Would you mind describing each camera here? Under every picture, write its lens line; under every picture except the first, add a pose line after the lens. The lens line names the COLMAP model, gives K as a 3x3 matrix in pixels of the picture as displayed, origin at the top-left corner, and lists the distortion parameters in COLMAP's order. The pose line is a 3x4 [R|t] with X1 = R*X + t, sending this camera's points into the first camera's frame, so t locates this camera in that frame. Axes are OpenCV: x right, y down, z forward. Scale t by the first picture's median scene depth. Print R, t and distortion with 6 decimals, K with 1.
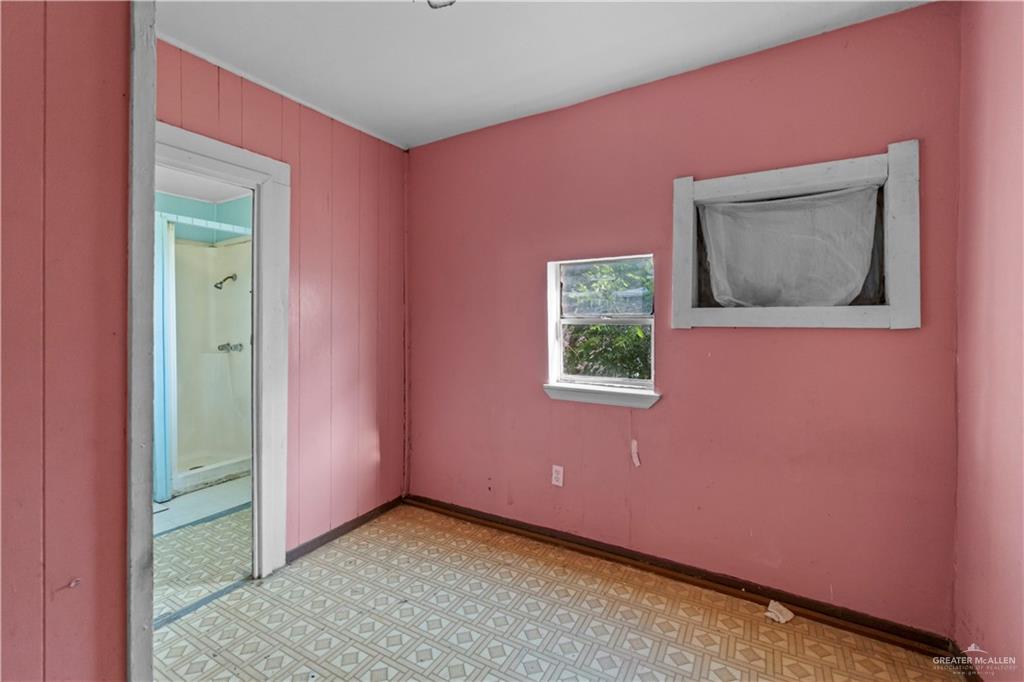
lens RADIAL K [[439.1, 0, 510.4], [0, 439.1, 333.9], [0, 0, 1]] dist [-0.013618, 0.000095]
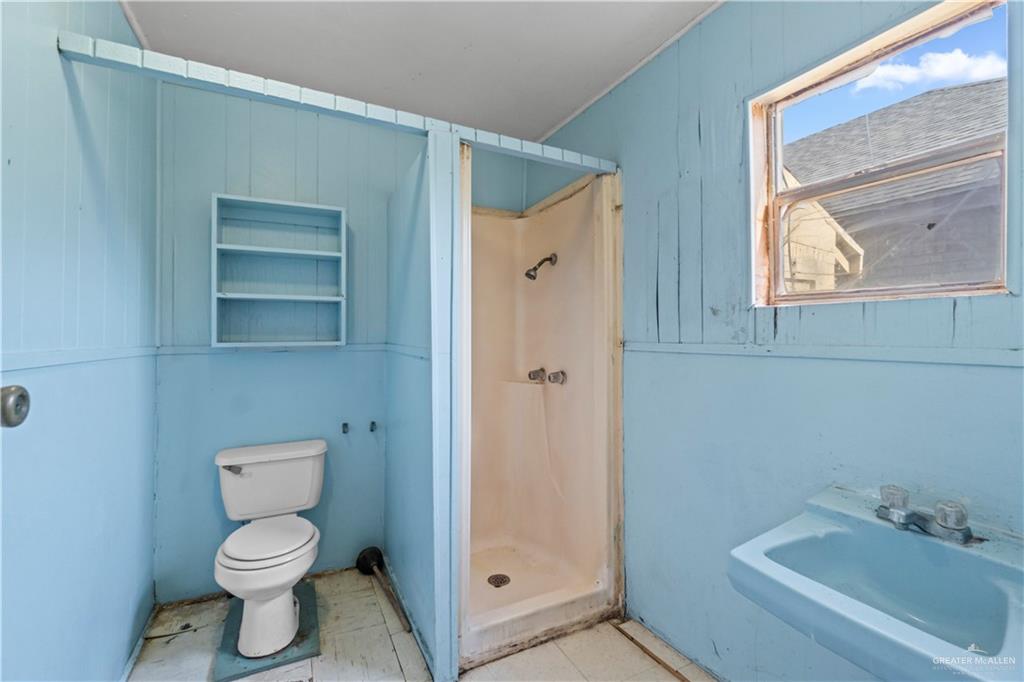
lens RADIAL K [[439.1, 0, 511.7], [0, 439.1, 338.6], [0, 0, 1]] dist [-0.013618, 0.000095]
pose [[0.835860, 0.001880, -0.548940, -0.356642], [-0.012347, 0.999806, -0.015375, -0.010902], [0.548804, 0.019629, 0.835721, 0.477146]]
